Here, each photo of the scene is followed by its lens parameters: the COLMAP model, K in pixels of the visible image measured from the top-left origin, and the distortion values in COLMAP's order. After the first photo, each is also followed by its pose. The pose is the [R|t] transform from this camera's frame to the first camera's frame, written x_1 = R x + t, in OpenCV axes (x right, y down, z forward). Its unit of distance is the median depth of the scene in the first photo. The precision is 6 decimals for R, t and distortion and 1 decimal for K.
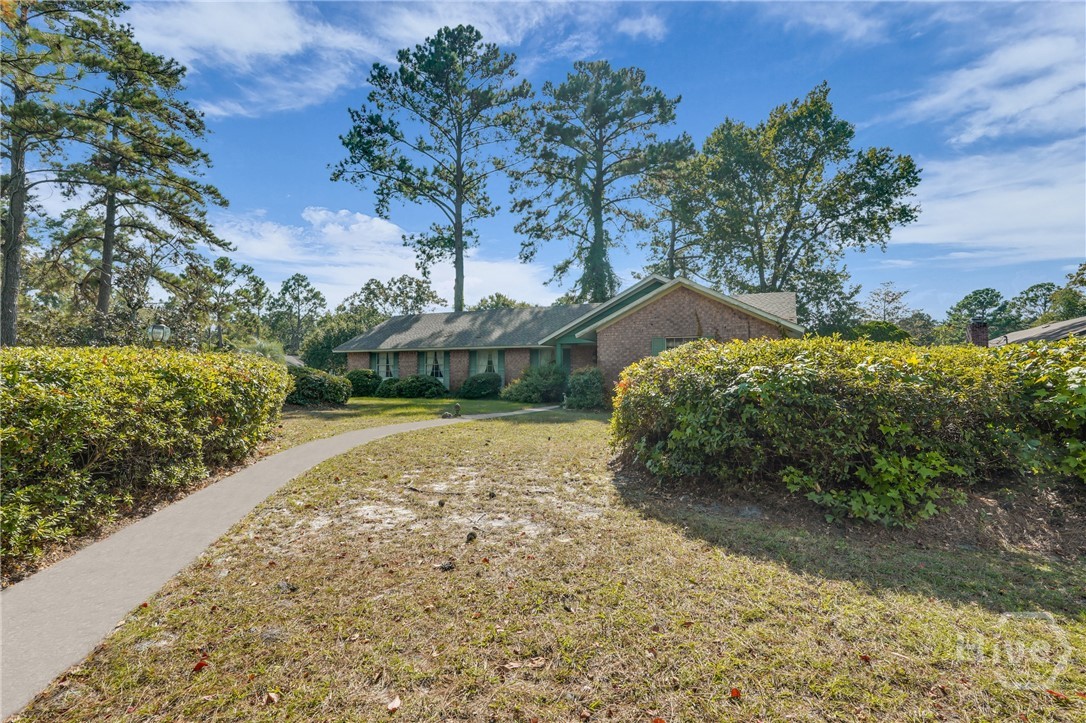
lens RADIAL K [[493.2, 0, 547.6], [0, 493.2, 366.3], [0, 0, 1]] dist [-0.013977, 0.007338]
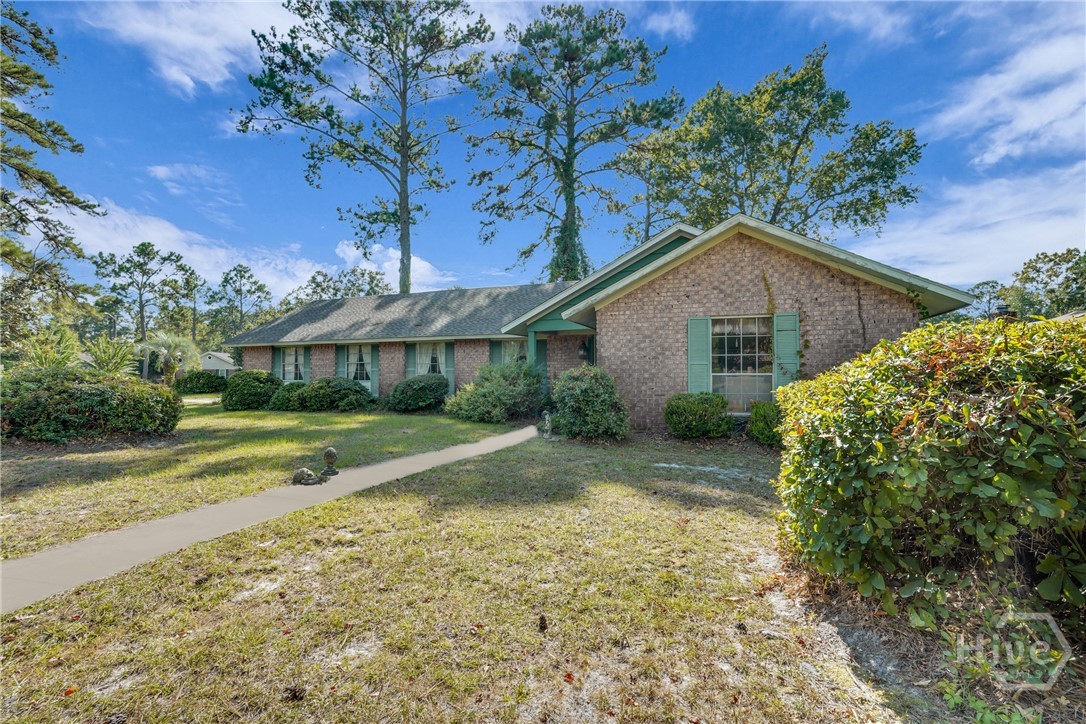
lens RADIAL K [[493.2, 0, 547.6], [0, 493.2, 366.8], [0, 0, 1]] dist [-0.013977, 0.007338]
pose [[0.997091, -0.005024, 0.076058, -0.003148], [0.004437, 0.999959, 0.007878, -0.001156], [-0.076095, -0.007518, 0.997072, 0.143467]]
